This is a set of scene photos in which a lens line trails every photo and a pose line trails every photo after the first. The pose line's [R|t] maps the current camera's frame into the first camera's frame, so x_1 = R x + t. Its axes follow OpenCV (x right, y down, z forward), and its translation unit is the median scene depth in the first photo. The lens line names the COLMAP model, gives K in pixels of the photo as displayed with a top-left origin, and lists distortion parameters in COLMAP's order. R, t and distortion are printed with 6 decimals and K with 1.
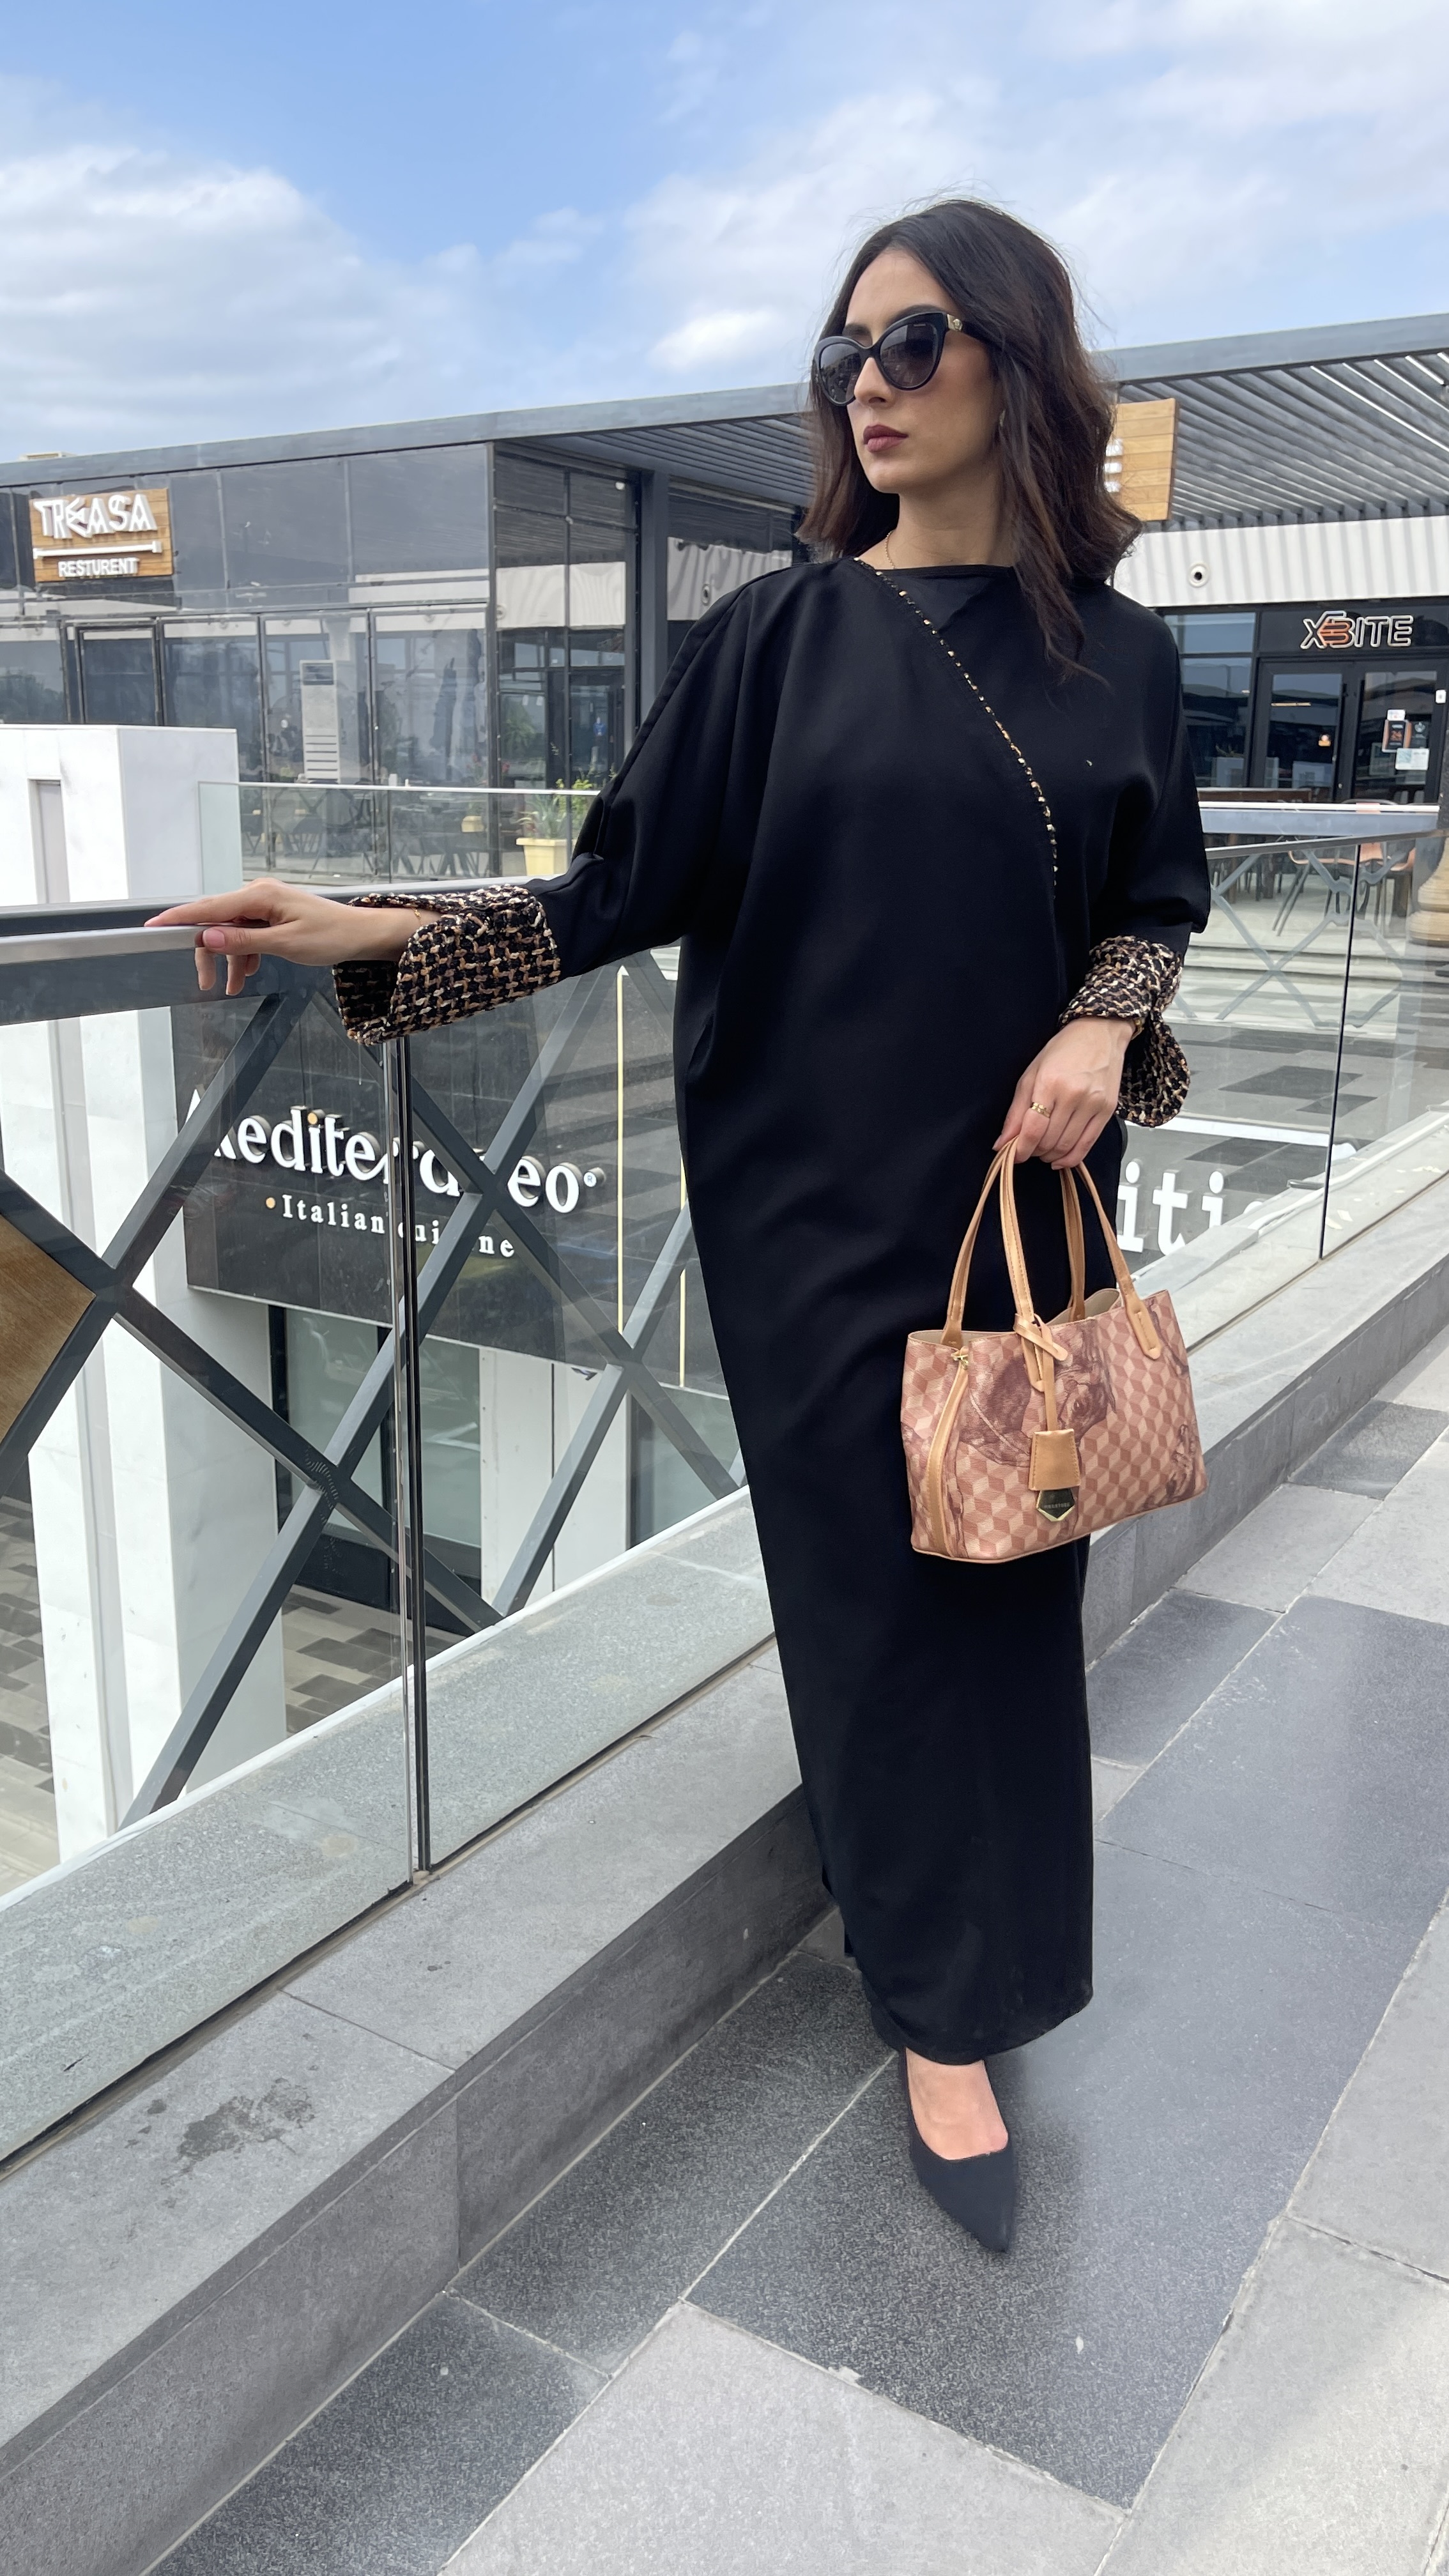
lens RADIAL K [[1971.7, 0, 728.3], [0, 1971.7, 1265.9], [0, 0, 1]] dist [0.064261, -0.086352]
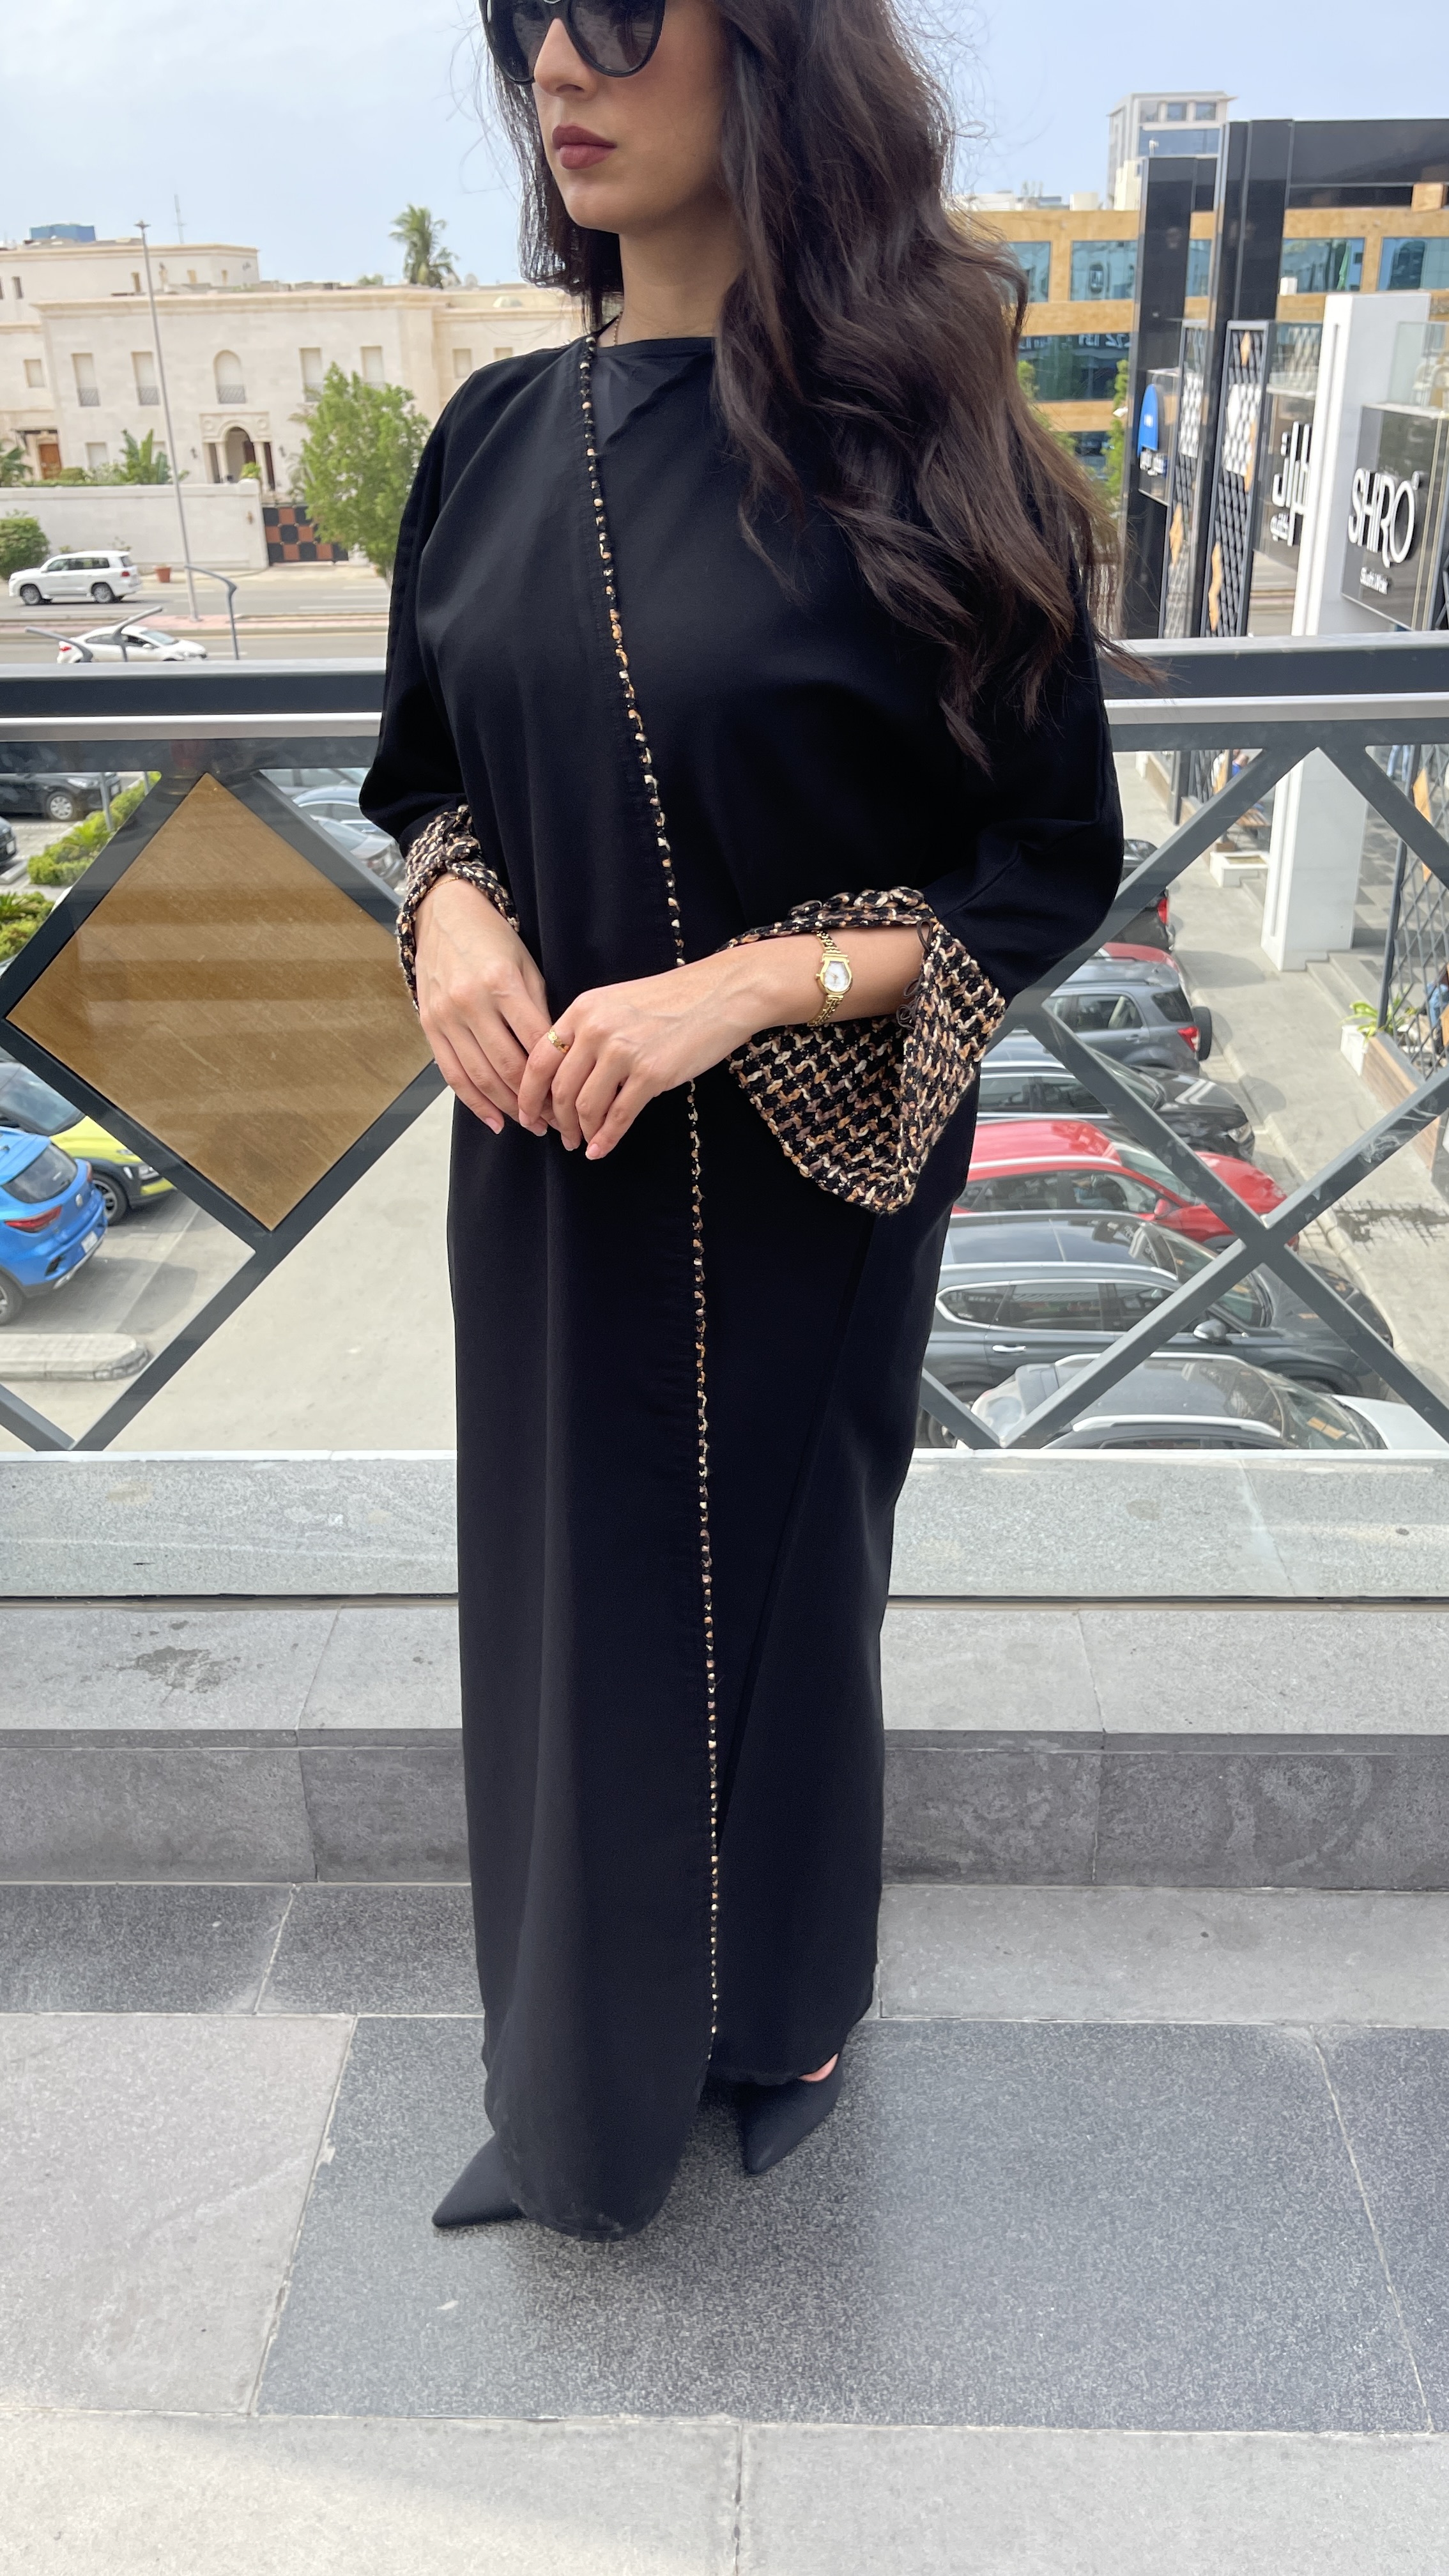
lens RADIAL K [[1971.7, 0, 718.4], [0, 1971.7, 1300.7], [0, 0, 1]] dist [0.064261, -0.086352]
pose [[0.499126, 0.359503, -0.788435, 0.689374], [-0.177959, 0.933010, 0.312767, -0.203811], [0.848059, -0.015801, 0.529667, 0.498793]]
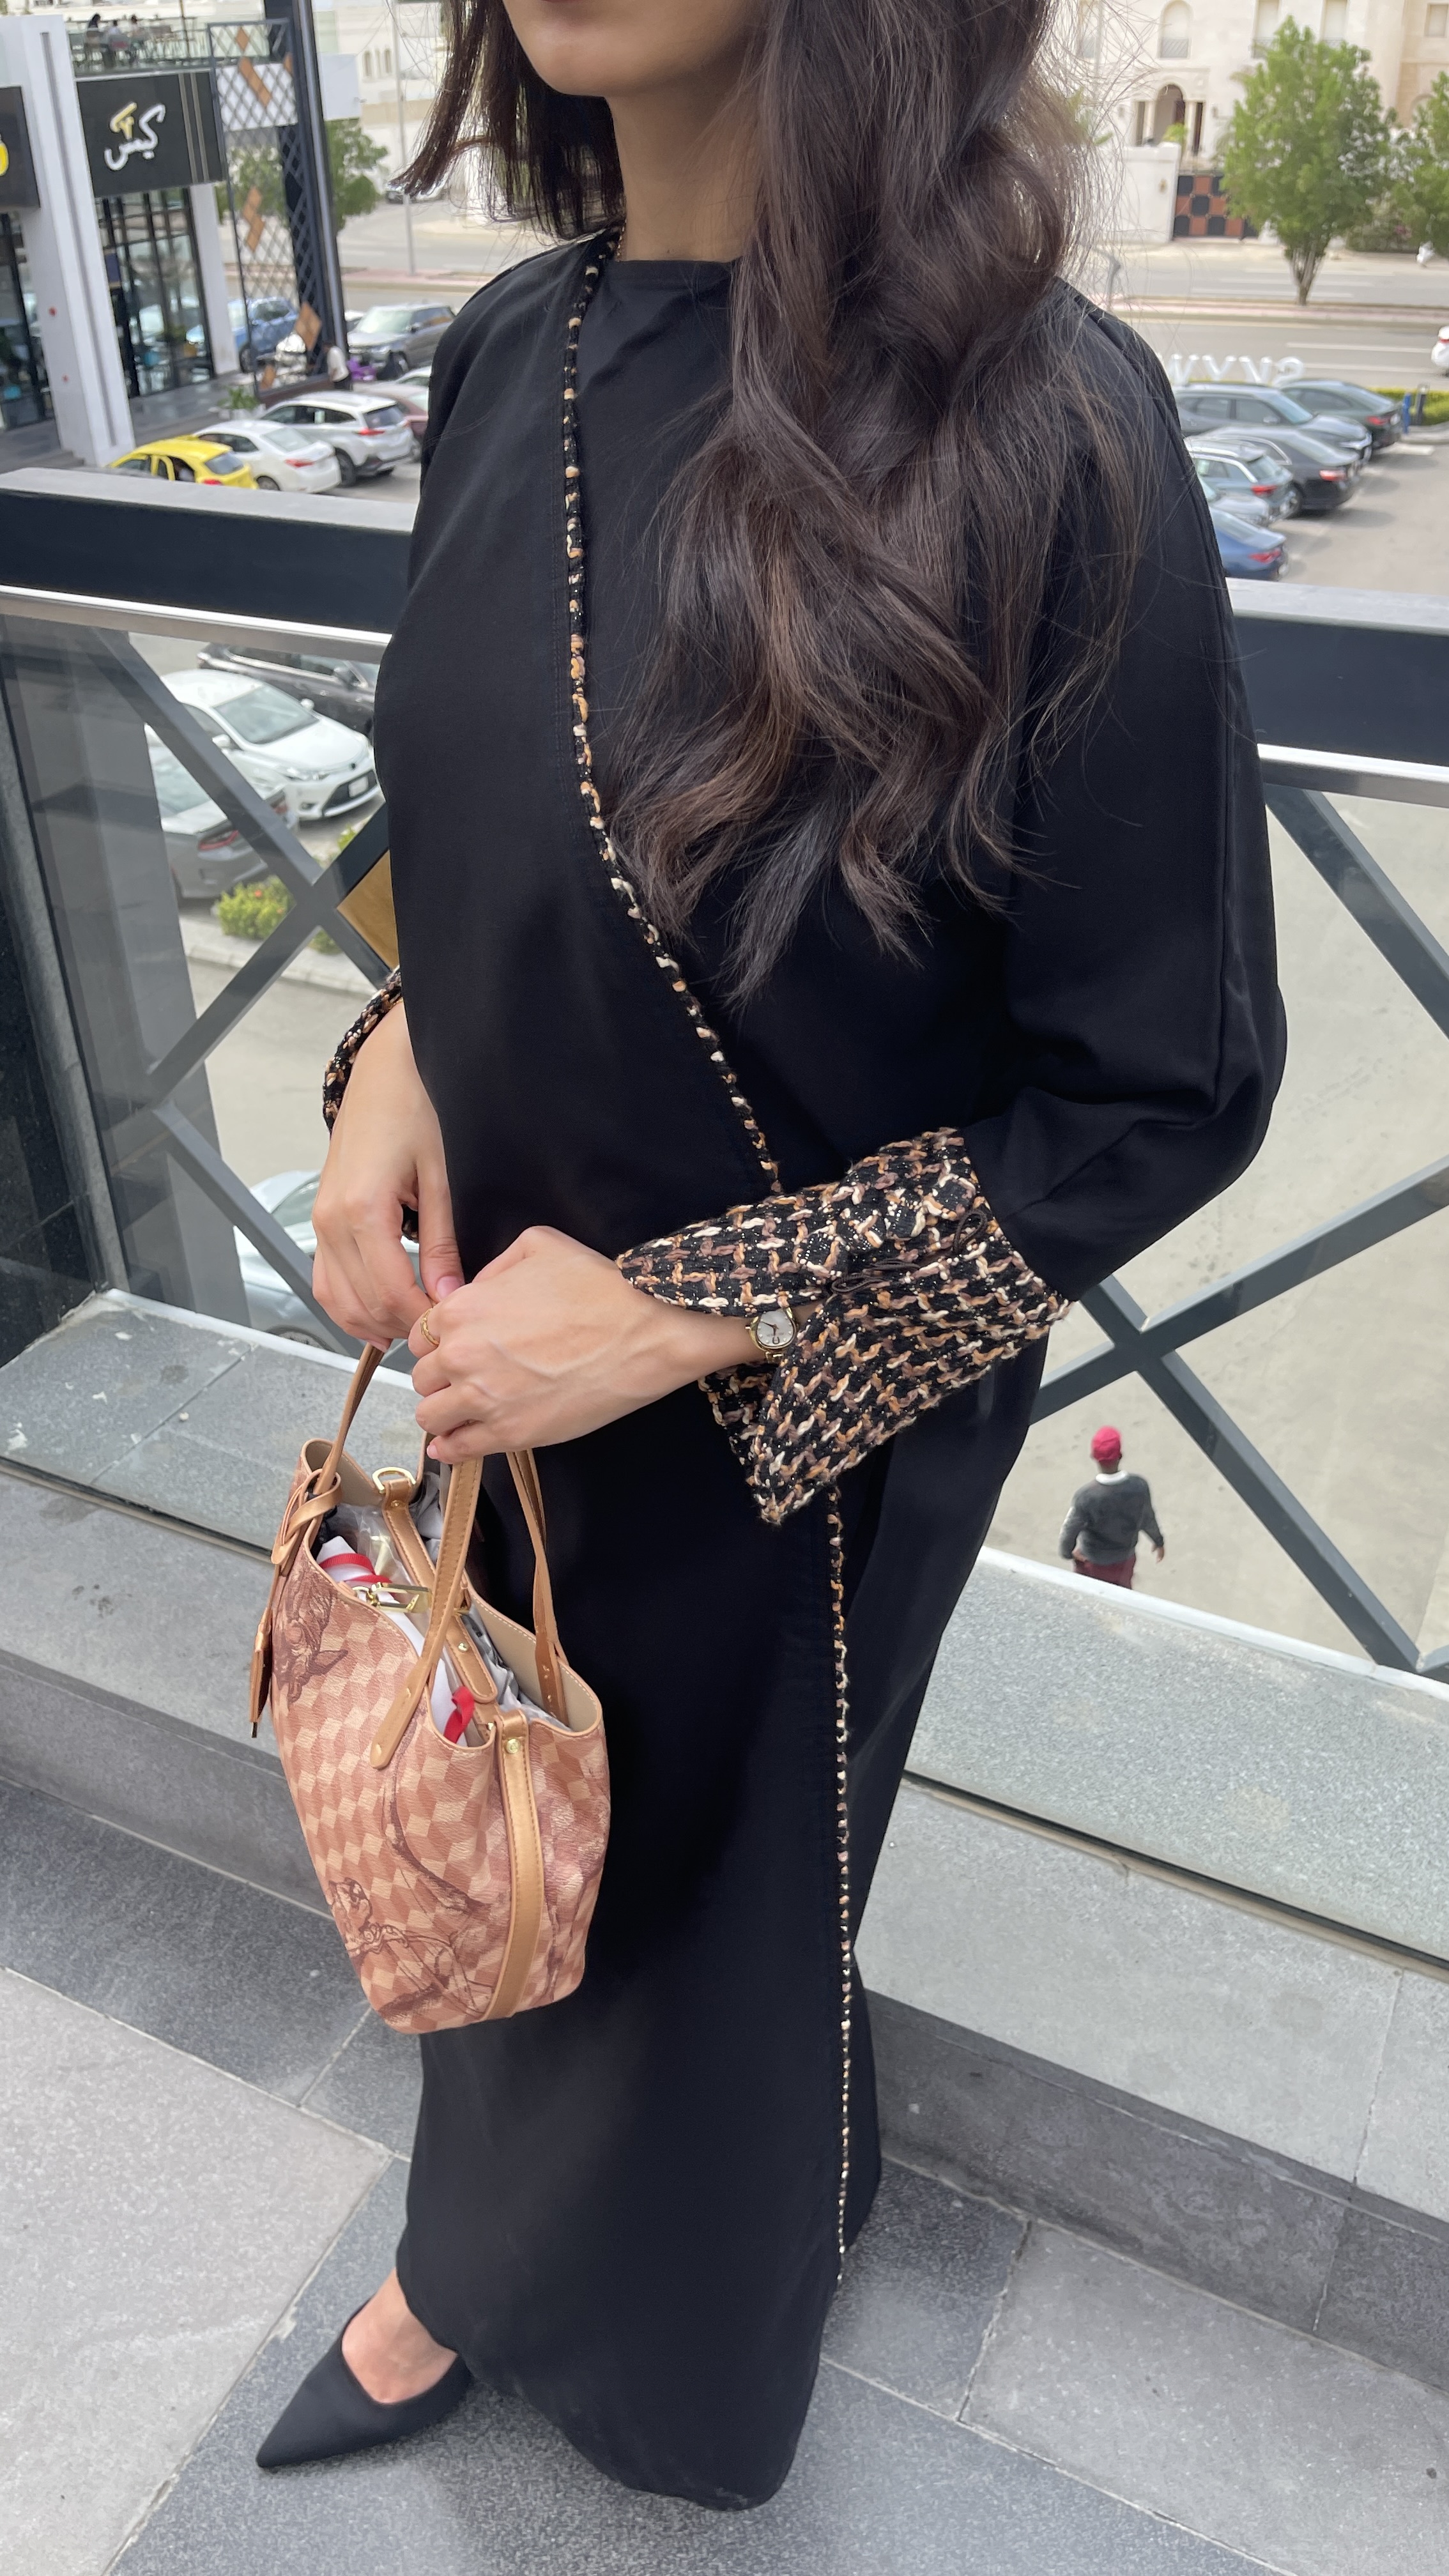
lens RADIAL K [[1971.7, 0, 695.3], [0, 1971.7, 1279.7], [0, 0, 1]] dist [0.064261, -0.086352]
pose [[0.097254, 0.528640, -0.843257, 0.500700], [-0.217756, 0.838047, 0.500260, -0.309883], [0.971146, 0.134972, 0.196617, 0.757997]]
